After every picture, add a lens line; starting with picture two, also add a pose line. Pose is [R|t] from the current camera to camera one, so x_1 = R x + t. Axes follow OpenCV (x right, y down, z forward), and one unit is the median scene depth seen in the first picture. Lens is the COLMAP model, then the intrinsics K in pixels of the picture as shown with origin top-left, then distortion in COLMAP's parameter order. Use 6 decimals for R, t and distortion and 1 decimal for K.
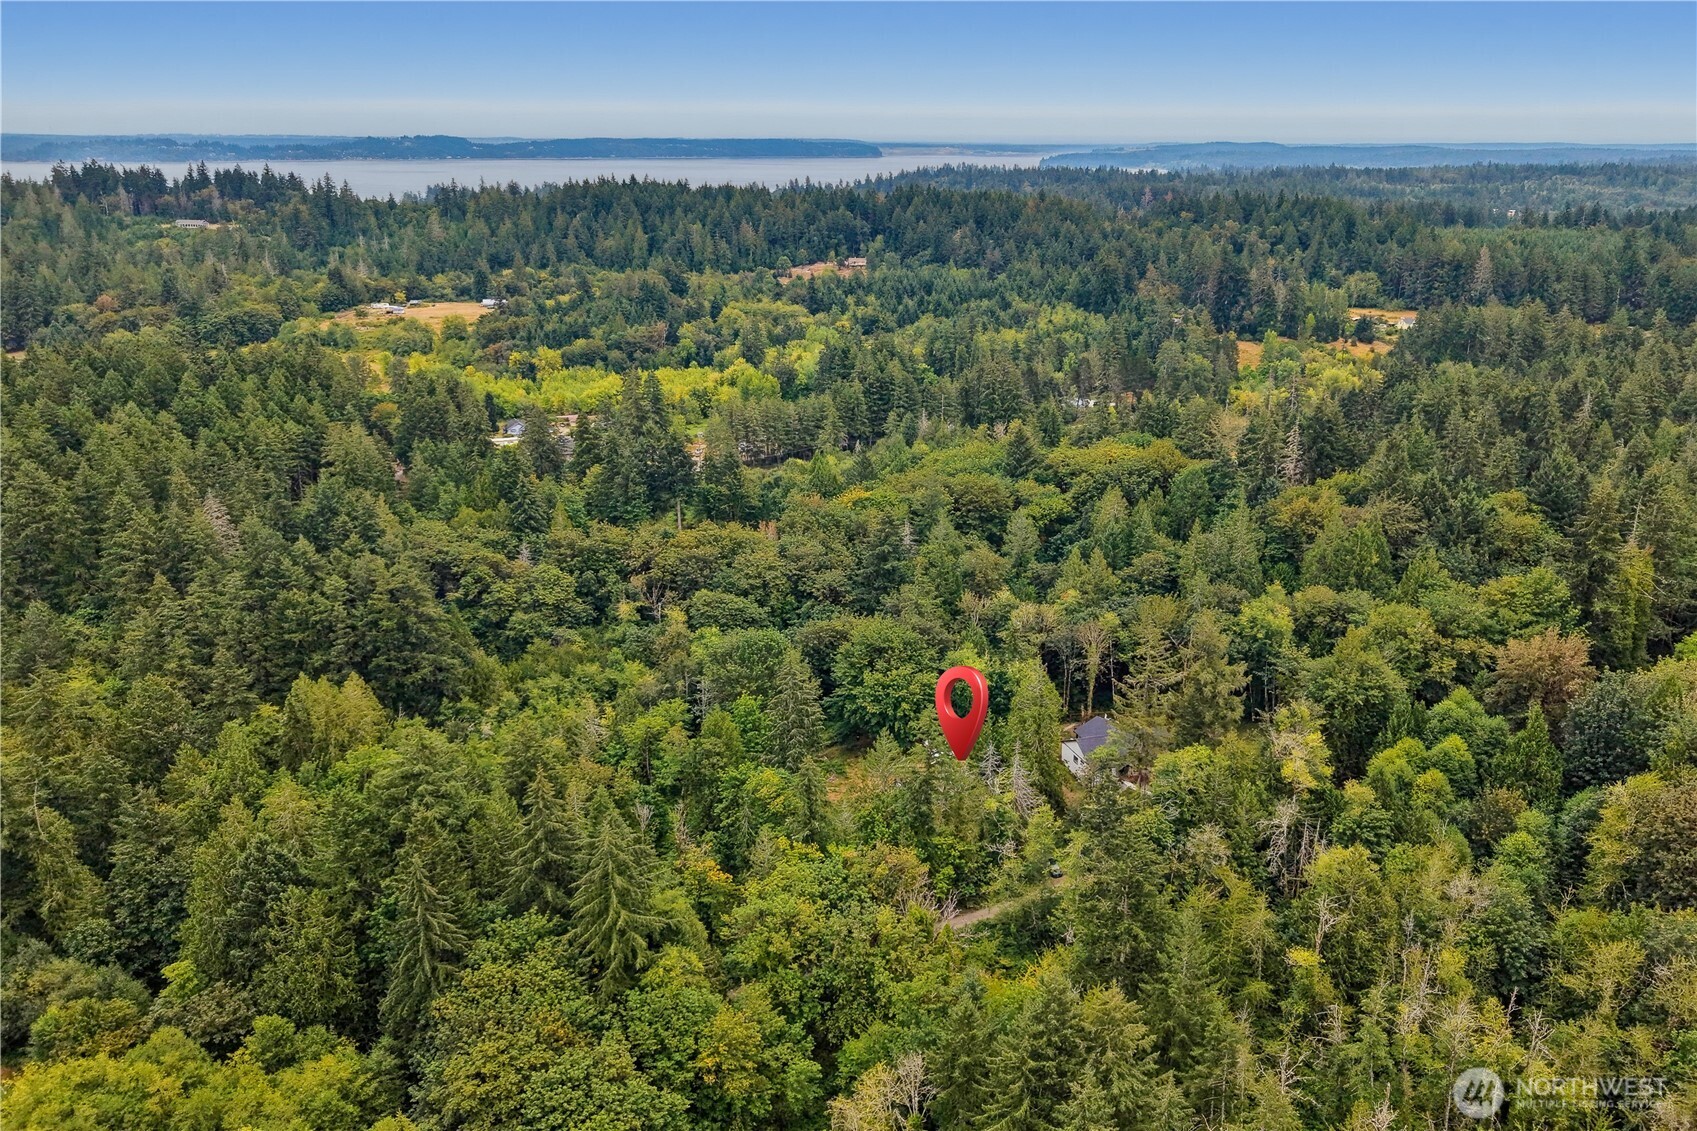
lens RADIAL K [[1229.8, 0, 848.5], [0, 1229.8, 565.5], [0, 0, 1]] dist [0.043351, -0.270526]
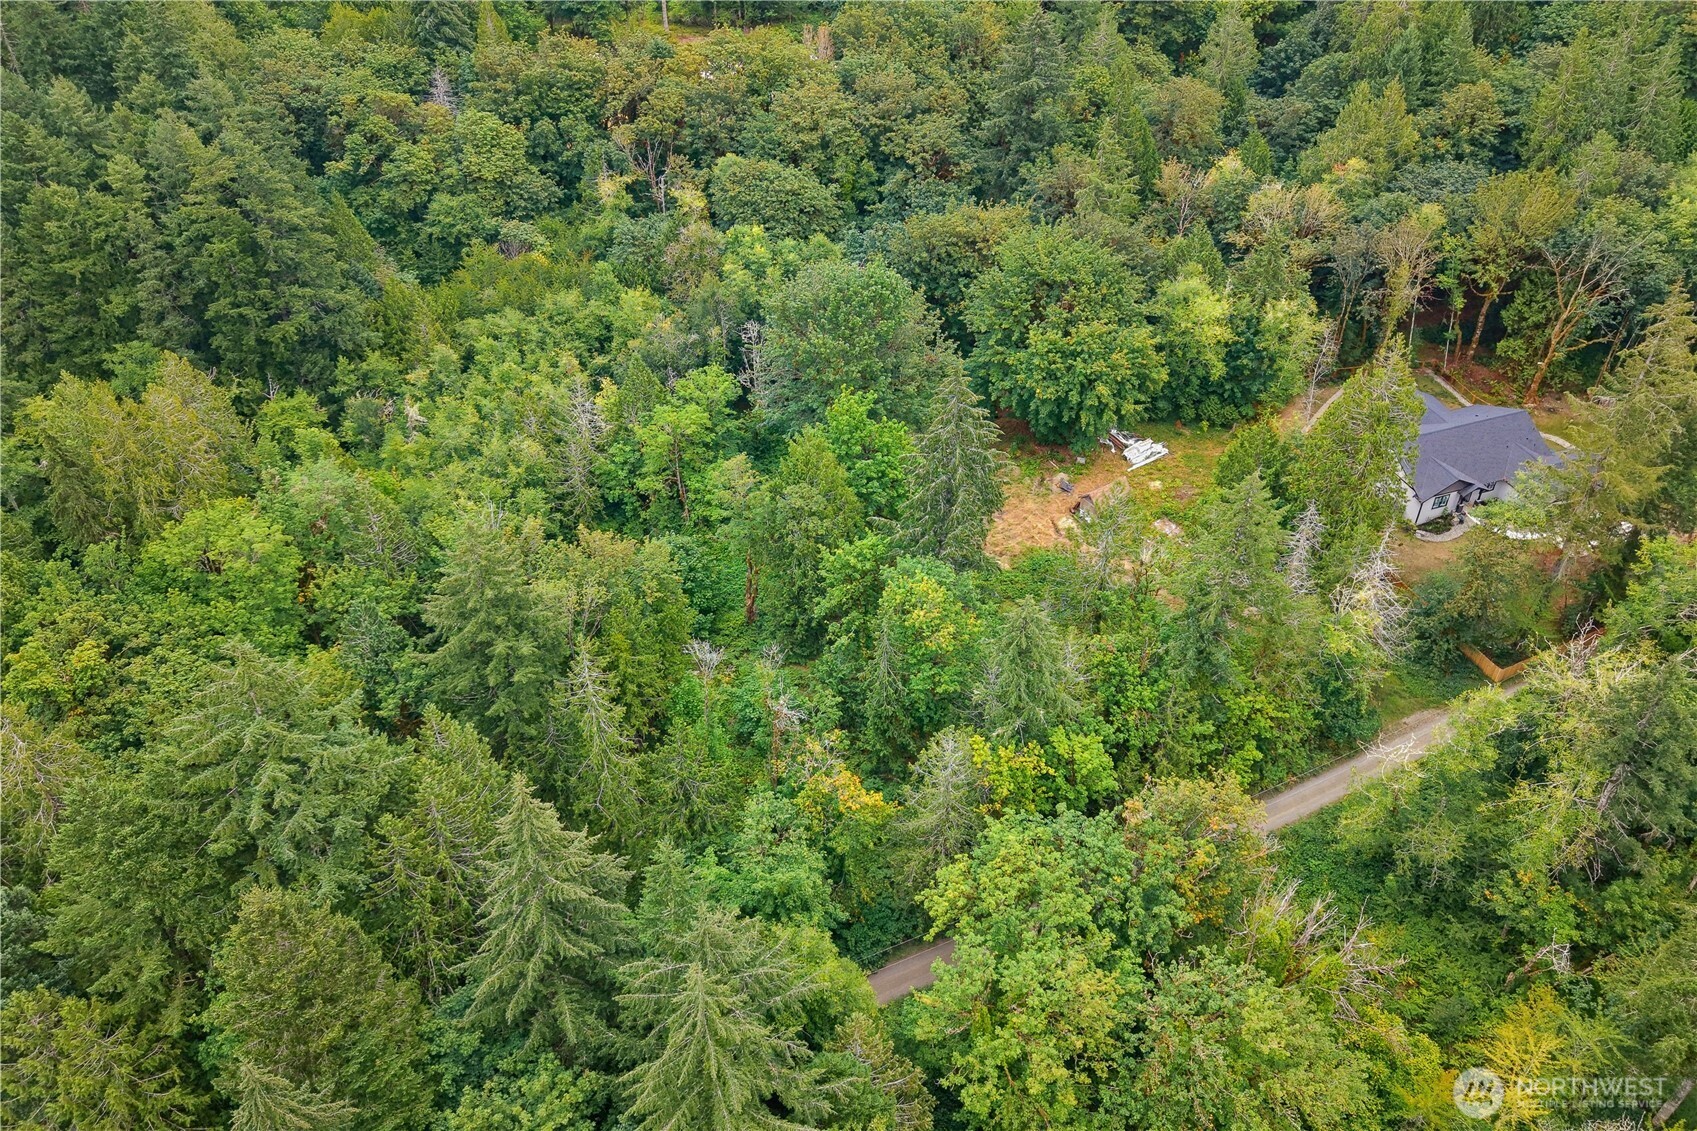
lens RADIAL K [[1260.4, 0, 804.0], [0, 1260.4, 564.8], [0, 0, 1]] dist [0.047167, -0.063773]
pose [[0.999885, -0.010232, -0.011223, -0.079528], [0.013818, 0.919557, 0.392713, -0.043572], [0.006302, -0.392823, 0.919592, 0.341252]]
